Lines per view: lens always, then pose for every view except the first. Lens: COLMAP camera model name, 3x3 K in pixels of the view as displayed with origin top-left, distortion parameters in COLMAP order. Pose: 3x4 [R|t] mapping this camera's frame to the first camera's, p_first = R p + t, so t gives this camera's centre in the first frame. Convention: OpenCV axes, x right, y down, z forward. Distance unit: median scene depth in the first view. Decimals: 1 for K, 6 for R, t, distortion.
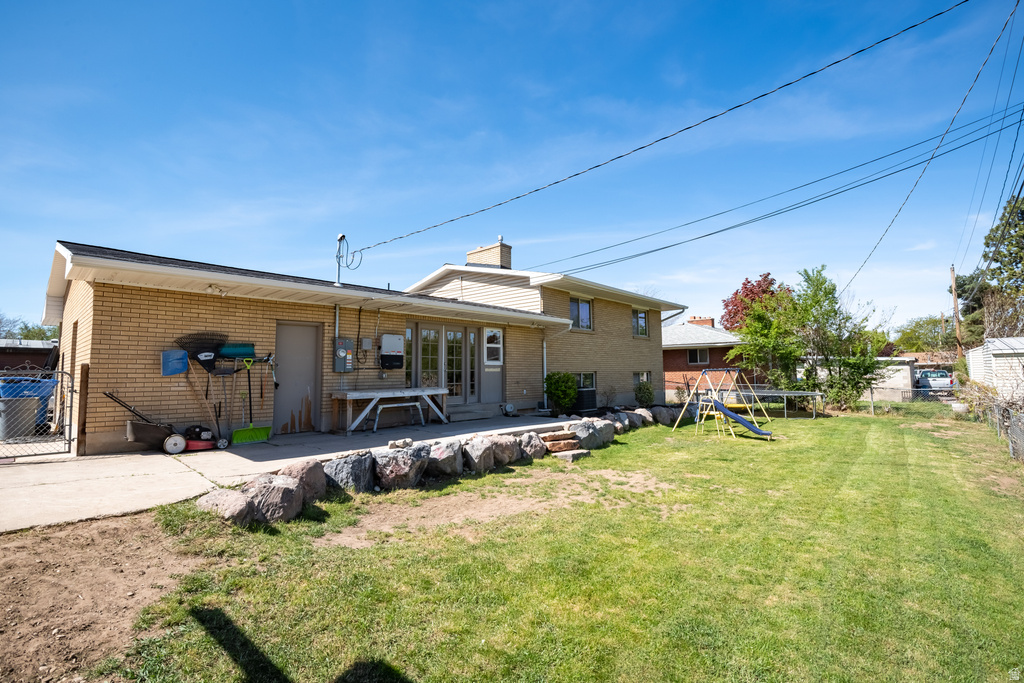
lens RADIAL K [[456.4, 0, 512.0], [0, 456.4, 341.5], [0, 0, 1]] dist [0.001814, -0.000019]
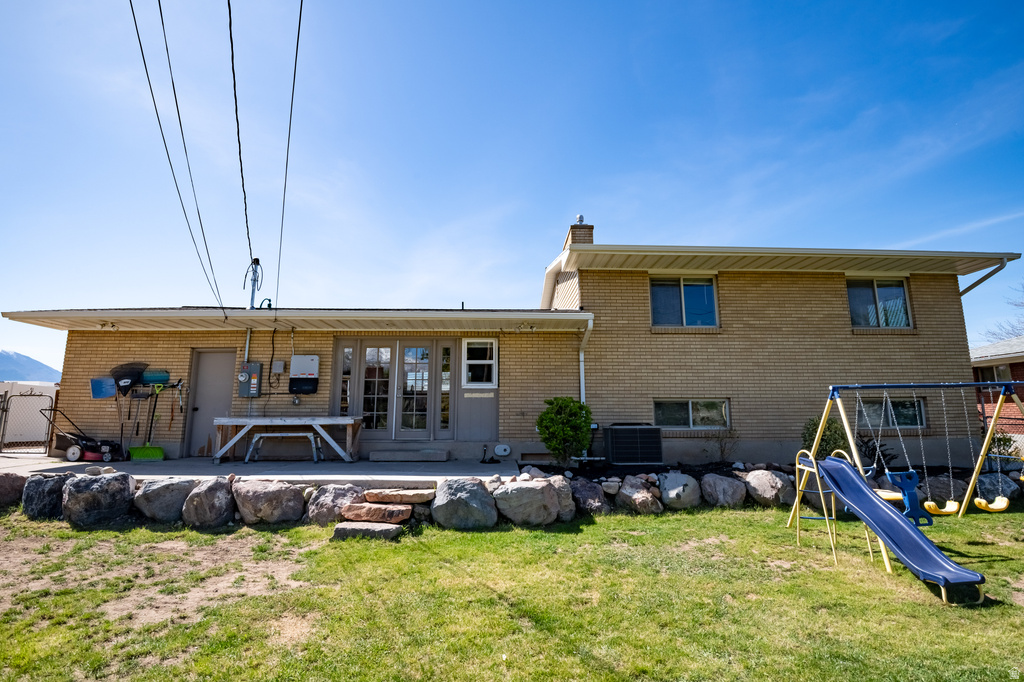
lens RADIAL K [[469.9, 0, 510.6], [0, 469.9, 331.8], [0, 0, 1]] dist [-0.028265, -0.000608]
pose [[0.707494, -0.114805, -0.697332, 0.676717], [0.046148, 0.992116, -0.116516, 0.065929], [0.705211, 0.050254, 0.707214, 0.646702]]
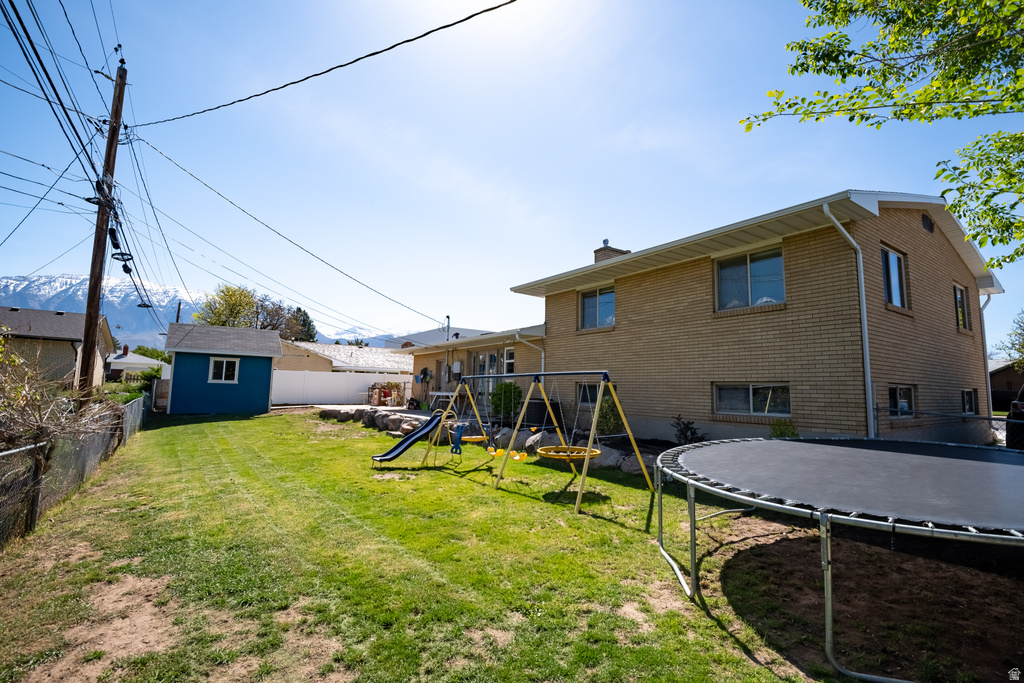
lens RADIAL K [[469.9, 0, 510.6], [0, 469.9, 332.3], [0, 0, 1]] dist [-0.028265, -0.000608]
pose [[-0.204851, -0.107546, -0.972867, 1.549632], [0.062194, 0.990507, -0.122591, 0.113887], [0.976815, -0.085619, -0.196218, 1.623261]]
